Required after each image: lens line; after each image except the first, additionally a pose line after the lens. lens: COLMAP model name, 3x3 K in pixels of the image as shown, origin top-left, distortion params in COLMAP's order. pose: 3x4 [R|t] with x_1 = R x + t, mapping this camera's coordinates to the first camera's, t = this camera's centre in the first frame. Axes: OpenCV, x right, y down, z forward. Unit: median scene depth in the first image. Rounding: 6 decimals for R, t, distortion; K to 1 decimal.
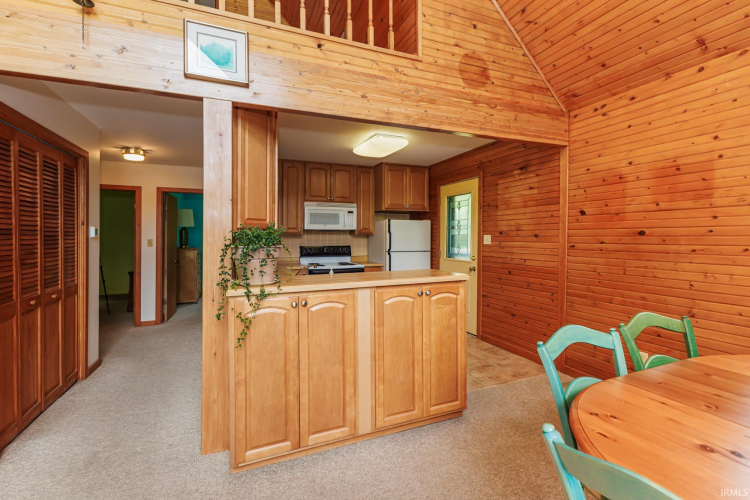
lens RADIAL K [[330.8, 0, 379.5], [0, 330.8, 237.6], [0, 0, 1]] dist [0.012384, -0.001195]
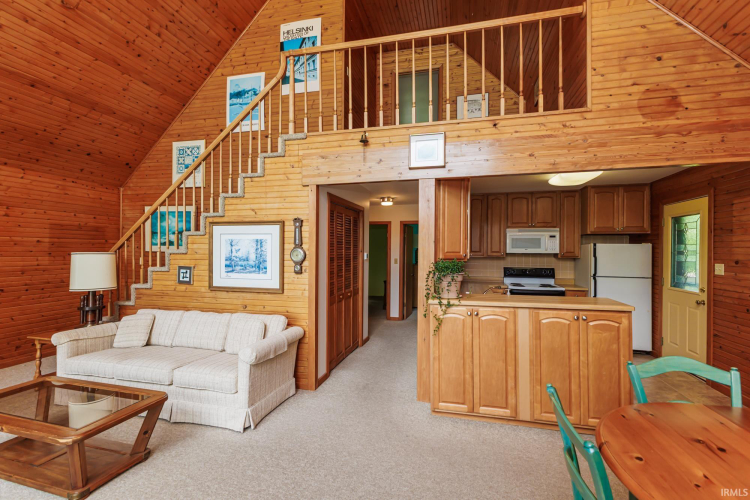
lens RADIAL K [[330.8, 0, 391.2], [0, 330.8, 247.7], [0, 0, 1]] dist [0.012384, -0.001195]
pose [[0.809000, -0.001429, -0.587807, 0.228505], [-0.007201, 0.999898, -0.012342, -0.049860], [0.587765, 0.014218, 0.808907, -0.281351]]
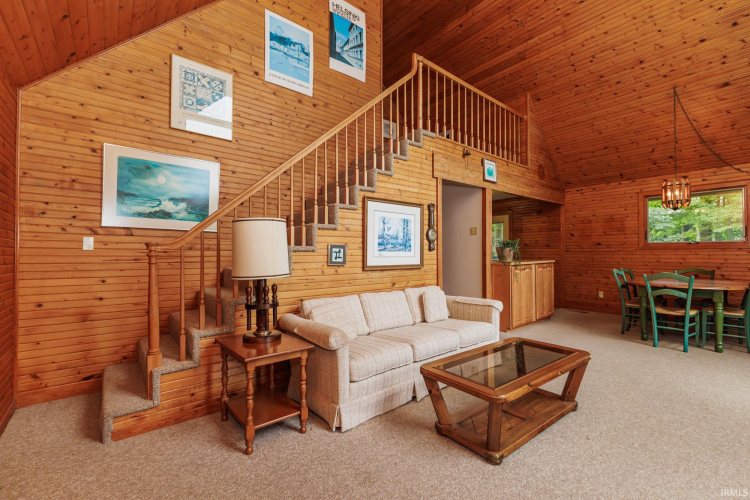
lens RADIAL K [[330.8, 0, 372.8], [0, 330.8, 245.7], [0, 0, 1]] dist [0.012384, -0.001195]
pose [[0.952389, 0.002751, 0.304873, -1.521380], [0.005305, 0.999658, -0.025591, 0.051565], [-0.304839, 0.025990, 0.952049, -0.811603]]
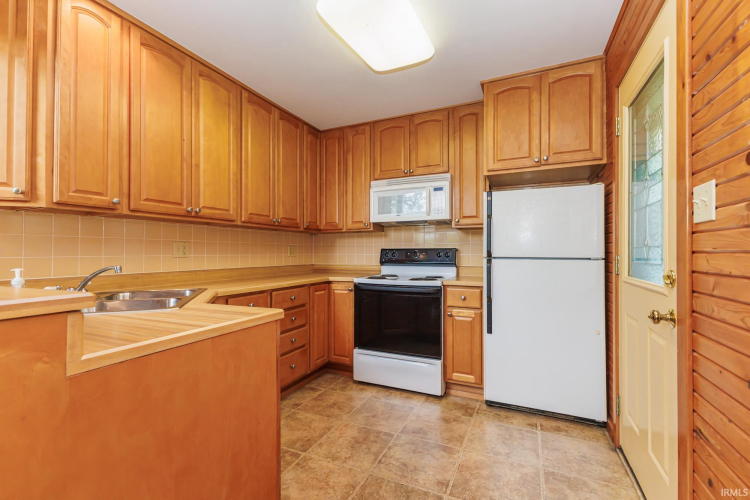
lens RADIAL K [[356.0, 0, 368.7], [0, 356.0, 247.4], [0, 0, 1]] dist [0.017534, 0.000797]
pose [[0.708528, -0.011366, -0.705591, 0.517948], [-0.003577, 0.999800, -0.019697, 0.072821], [0.705673, 0.016480, 0.708346, 0.957035]]
